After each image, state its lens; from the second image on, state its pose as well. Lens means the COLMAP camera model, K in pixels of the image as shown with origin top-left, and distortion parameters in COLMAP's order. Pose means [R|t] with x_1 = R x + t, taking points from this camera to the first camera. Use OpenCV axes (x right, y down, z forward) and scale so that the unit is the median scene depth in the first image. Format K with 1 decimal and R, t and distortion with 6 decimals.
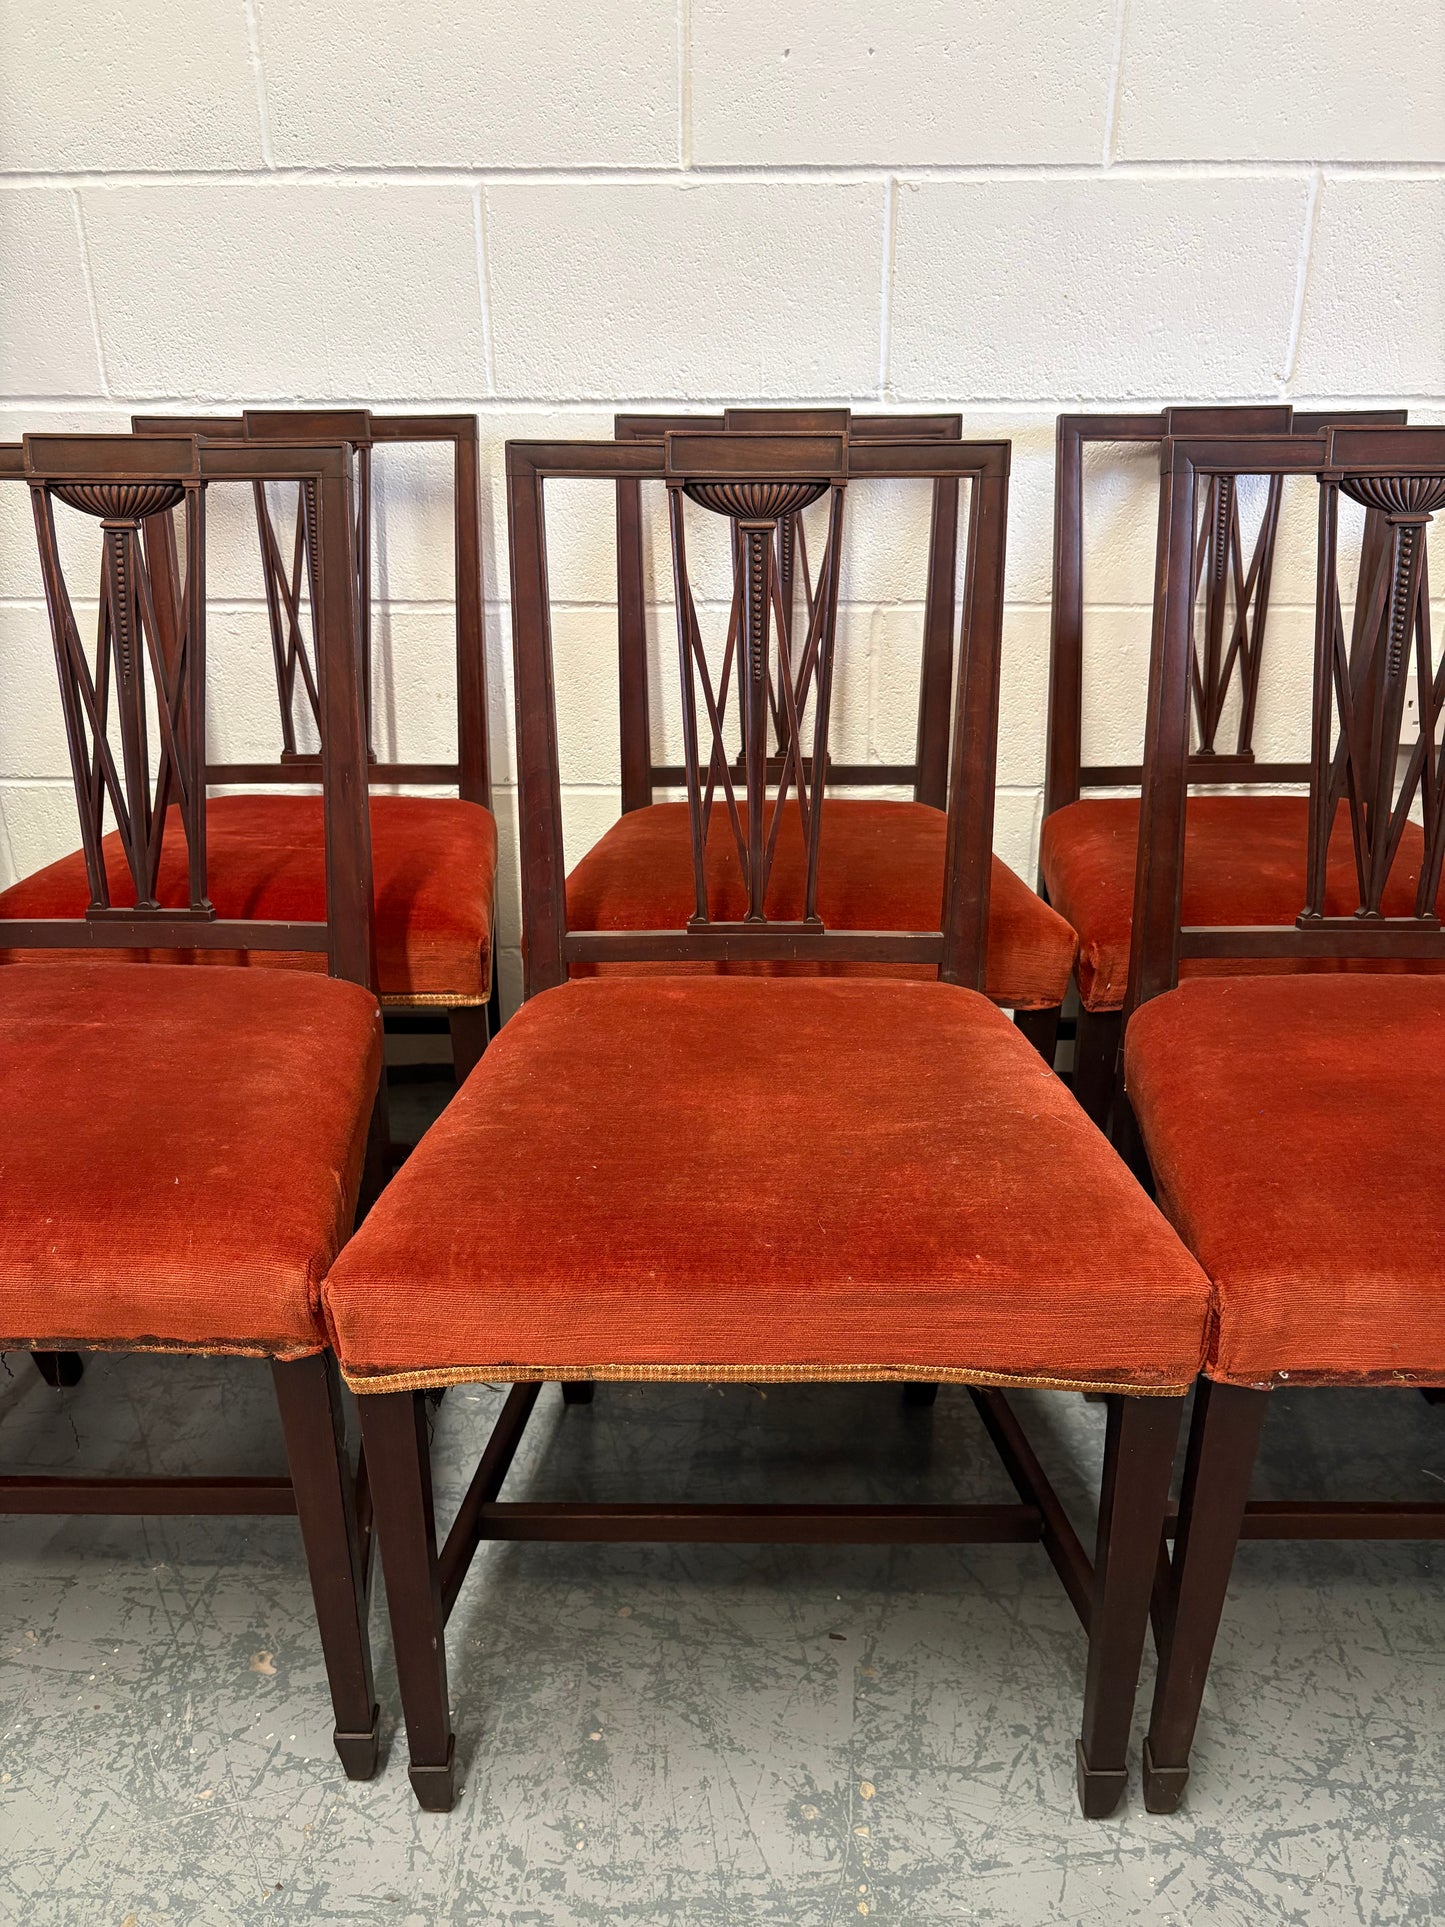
lens RADIAL K [[1492.0, 0, 729.8], [0, 1492.0, 951.4], [0, 0, 1]] dist [0.028345, -0.035991]
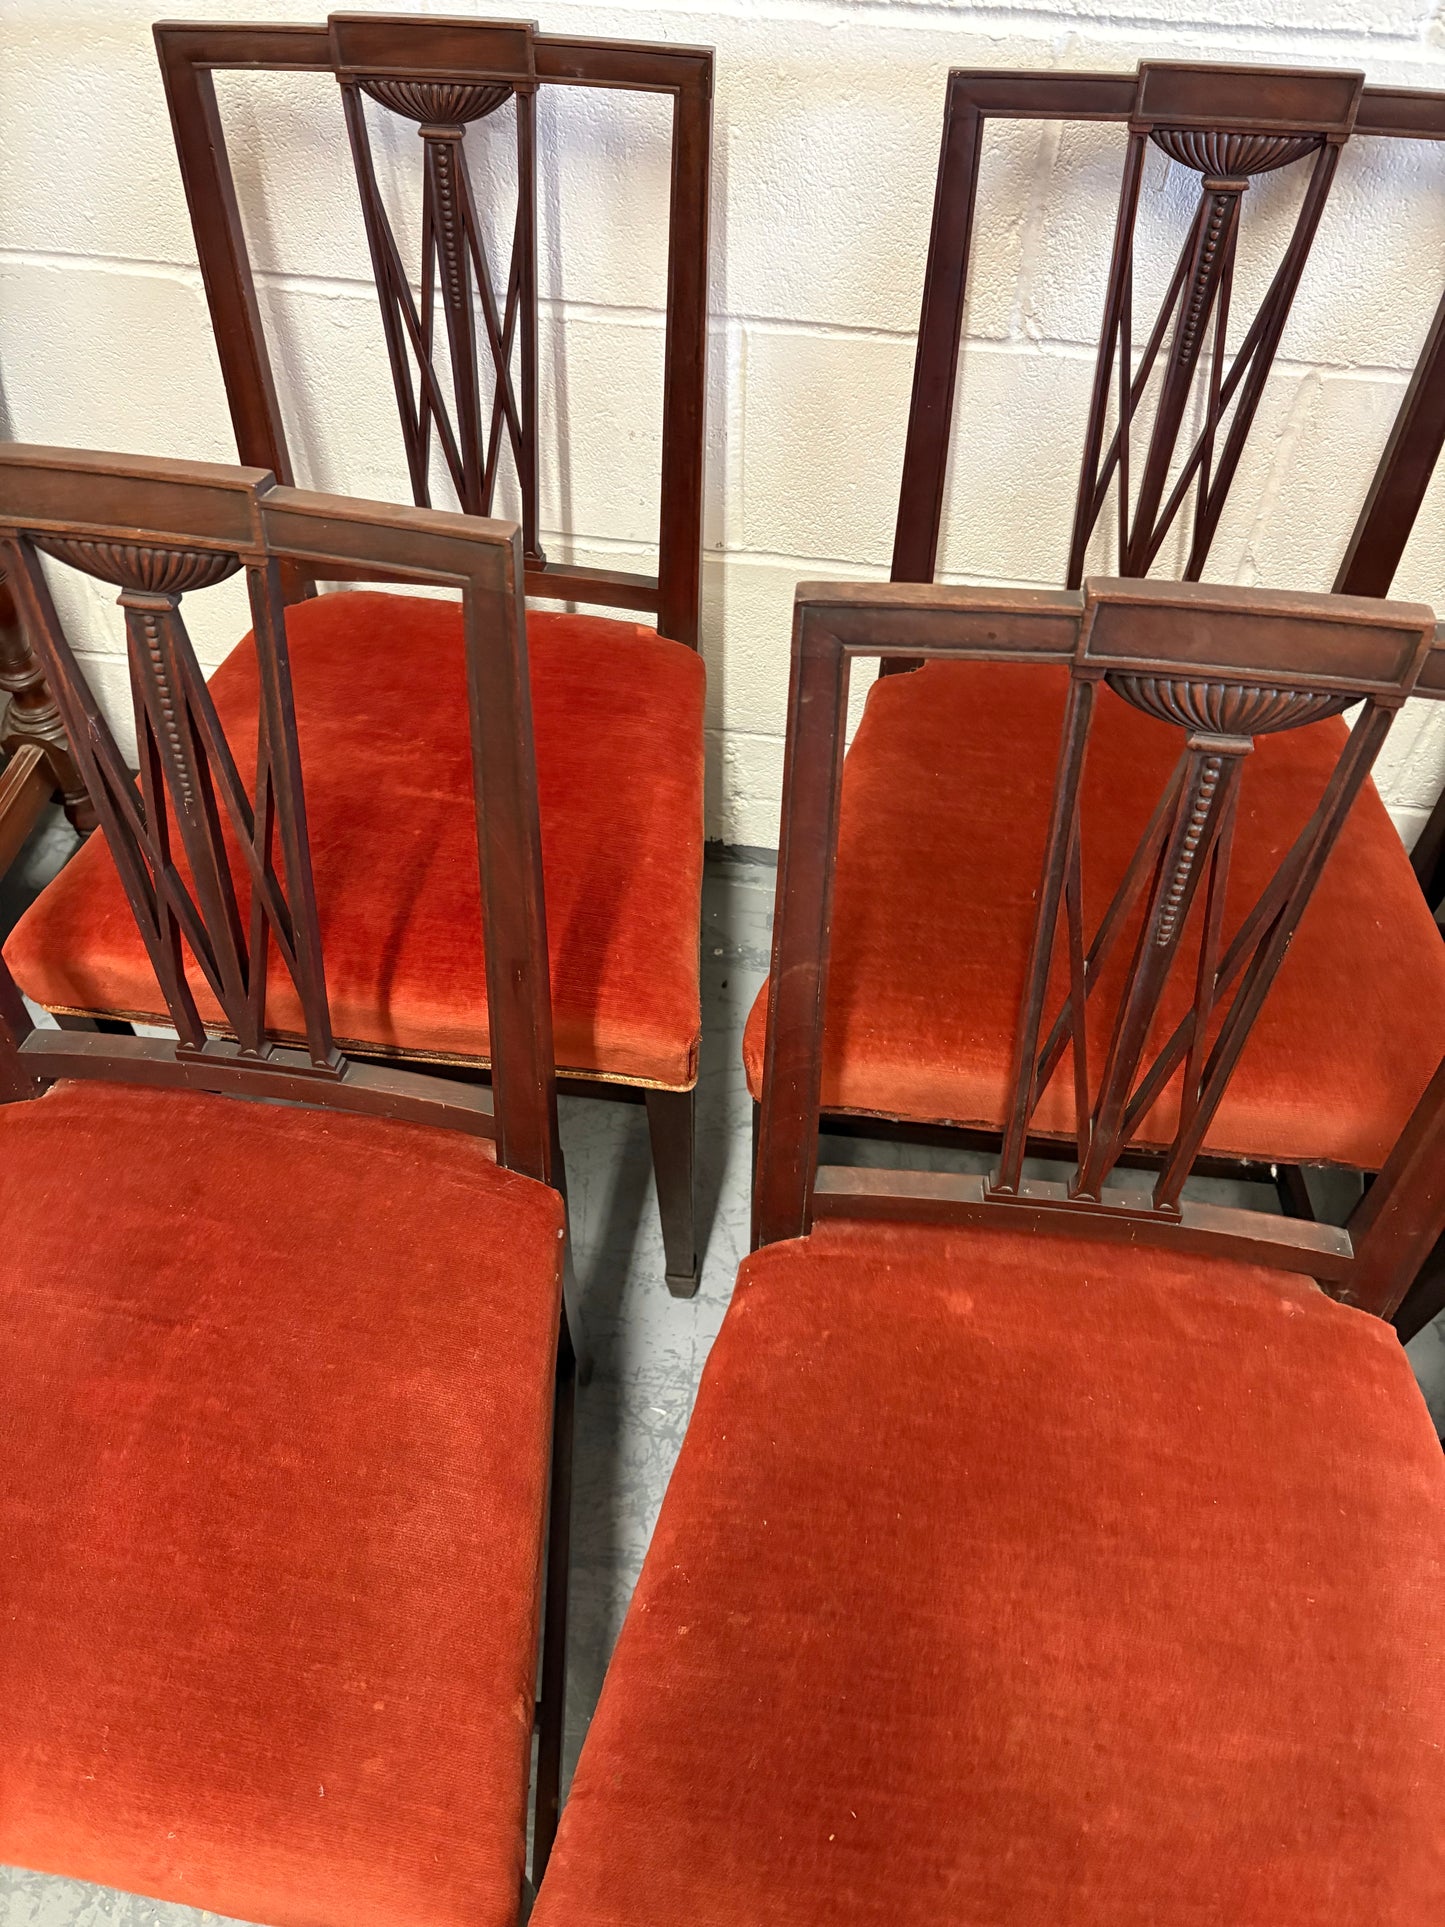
lens RADIAL K [[1492.0, 0, 717.4], [0, 1492.0, 970.5], [0, 0, 1]] dist [0.028345, -0.035991]
pose [[0.991298, 0.106748, -0.077028, -0.102024], [-0.053548, 0.861550, 0.504841, -0.421641], [0.120254, -0.496323, 0.859769, 0.383127]]
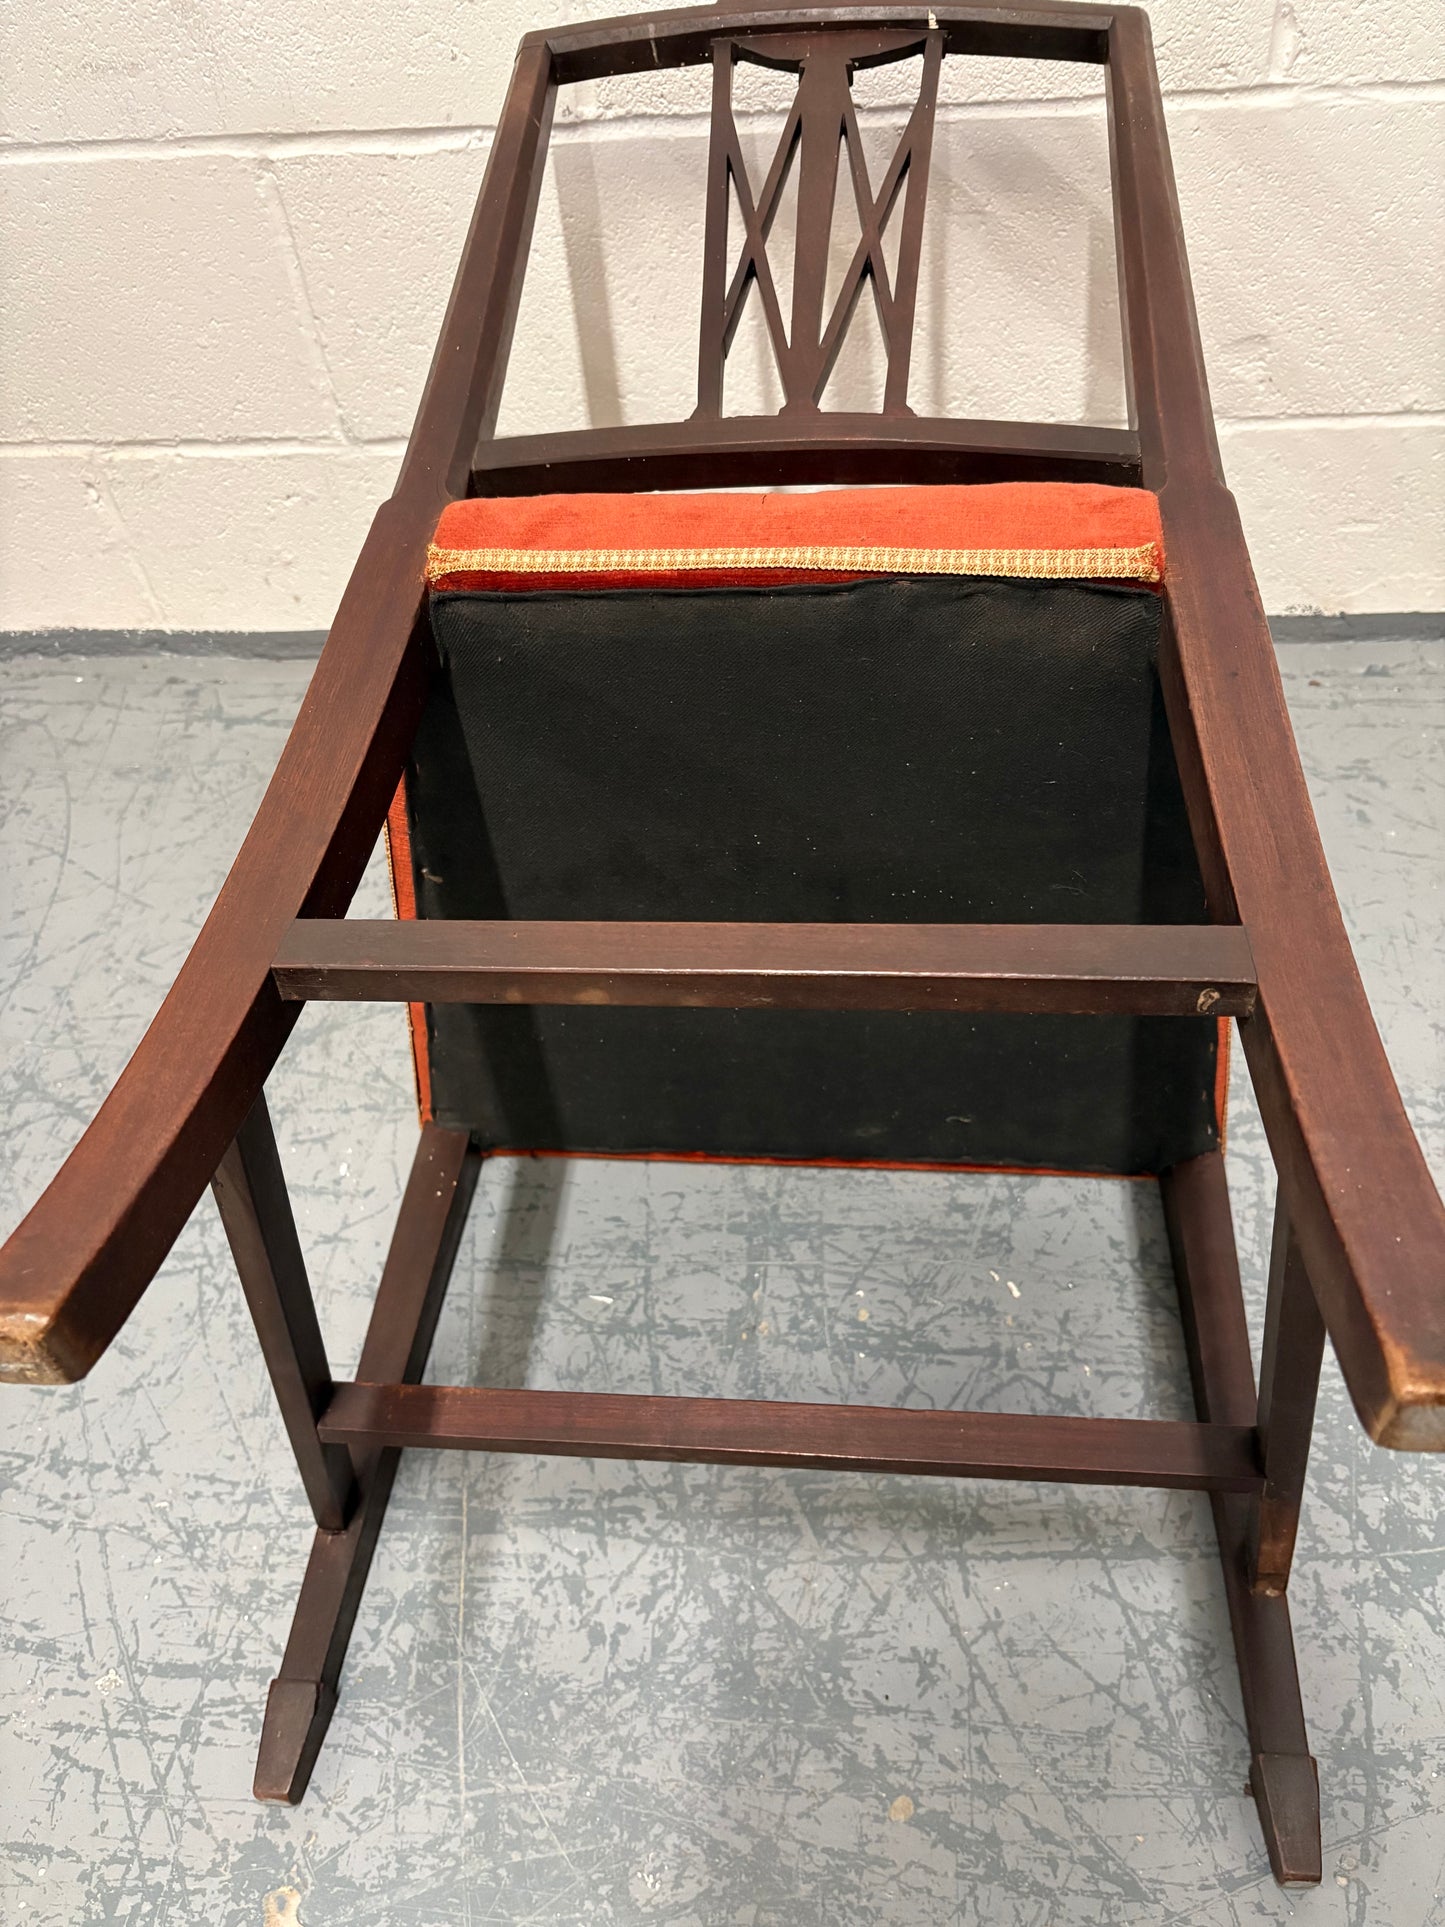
lens RADIAL K [[1492.0, 0, 717.1], [0, 1492.0, 969.7], [0, 0, 1]] dist [0.028345, -0.035991]
pose [[0.997068, -0.011067, -0.075720, -0.082891], [0.041230, 0.911278, 0.409721, -0.074937], [0.064467, -0.411642, 0.909063, 0.542657]]
